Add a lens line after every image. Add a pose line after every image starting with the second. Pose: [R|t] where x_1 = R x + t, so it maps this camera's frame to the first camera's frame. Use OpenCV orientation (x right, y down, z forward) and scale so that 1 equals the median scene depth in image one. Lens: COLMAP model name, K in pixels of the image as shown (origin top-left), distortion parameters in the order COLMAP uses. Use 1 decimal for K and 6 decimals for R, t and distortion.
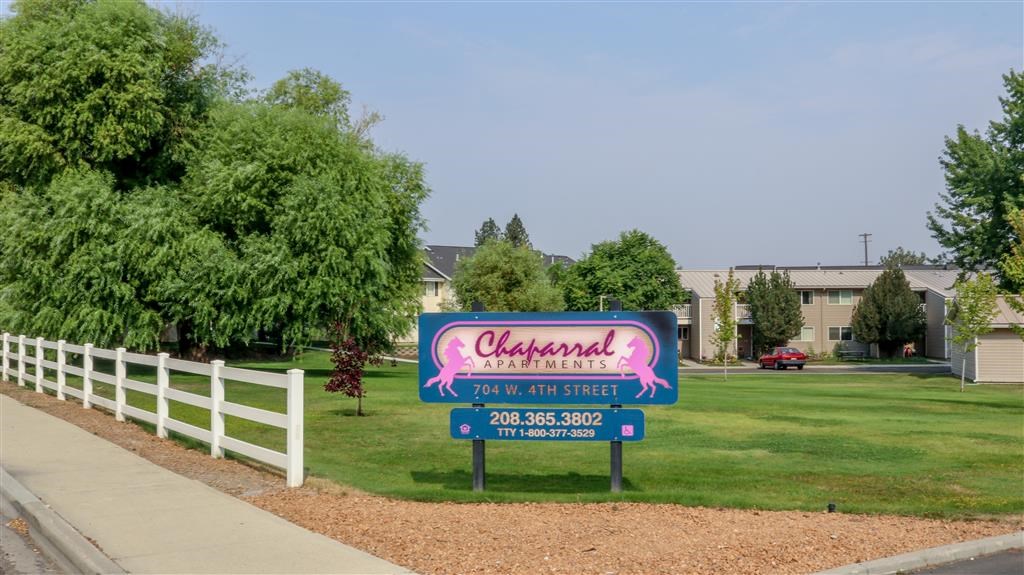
lens RADIAL K [[1024.0, 0, 490.7], [0, 1024.0, 303.1], [0, 0, 1]] dist [-0.041724, 0.000000]
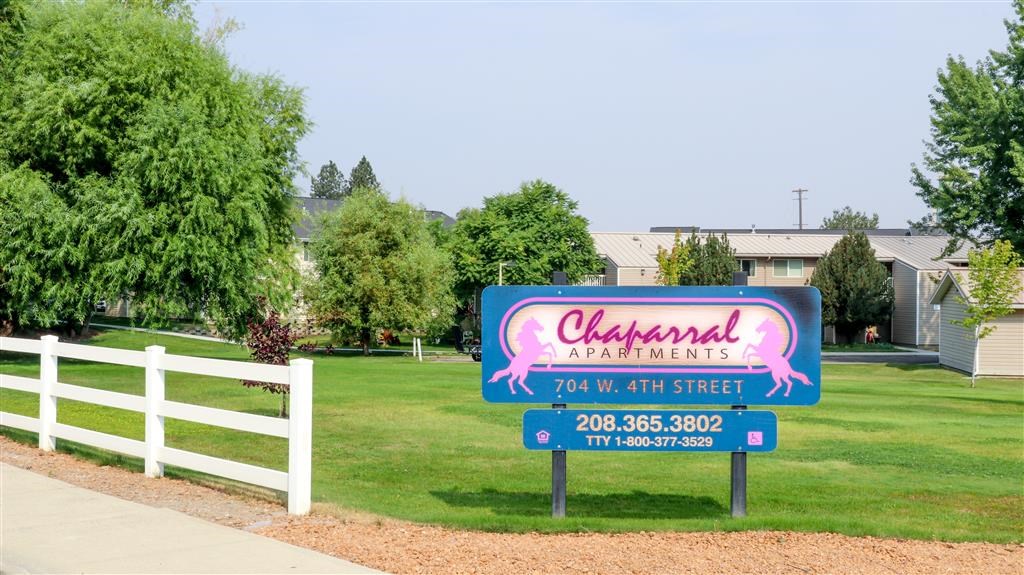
lens RADIAL K [[1303.4, 0, 474.0], [0, 1303.4, 293.3], [0, 0, 1]] dist [0.080281, 0.000000]
pose [[0.992315, 0.008630, 0.123439, -0.073586], [-0.010730, 0.999809, 0.016362, -0.000256], [-0.123274, -0.017561, 0.992217, 0.011661]]
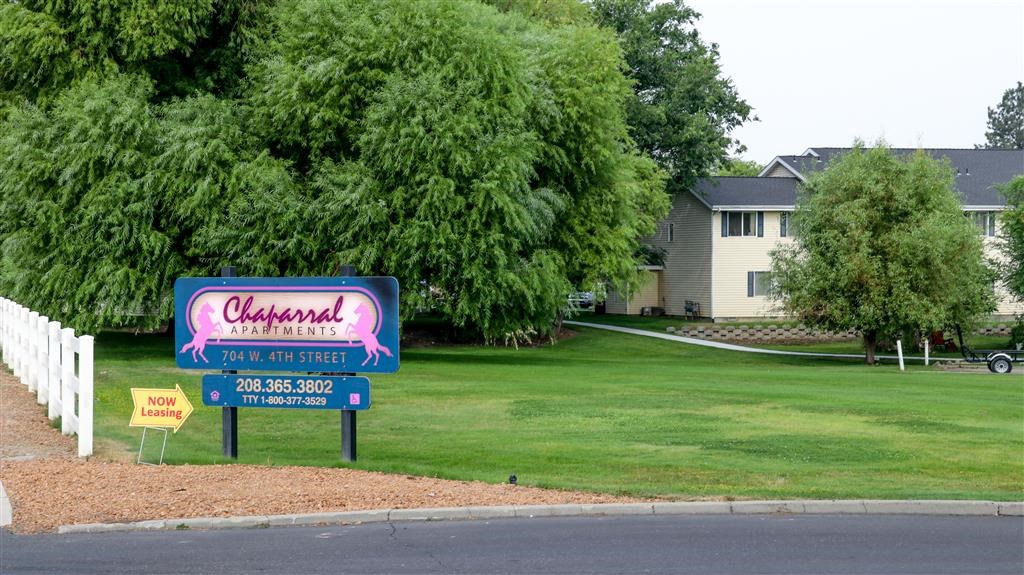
lens RADIAL K [[1940.7, 0, 494.0], [0, 1940.7, 313.6], [0, 0, 1]] dist [0.290104, 0.000000]
pose [[0.951784, 0.005294, -0.306722, 0.298282], [0.005377, 0.999410, 0.033934, -0.006874], [0.306721, -0.033947, 0.951194, -0.260549]]
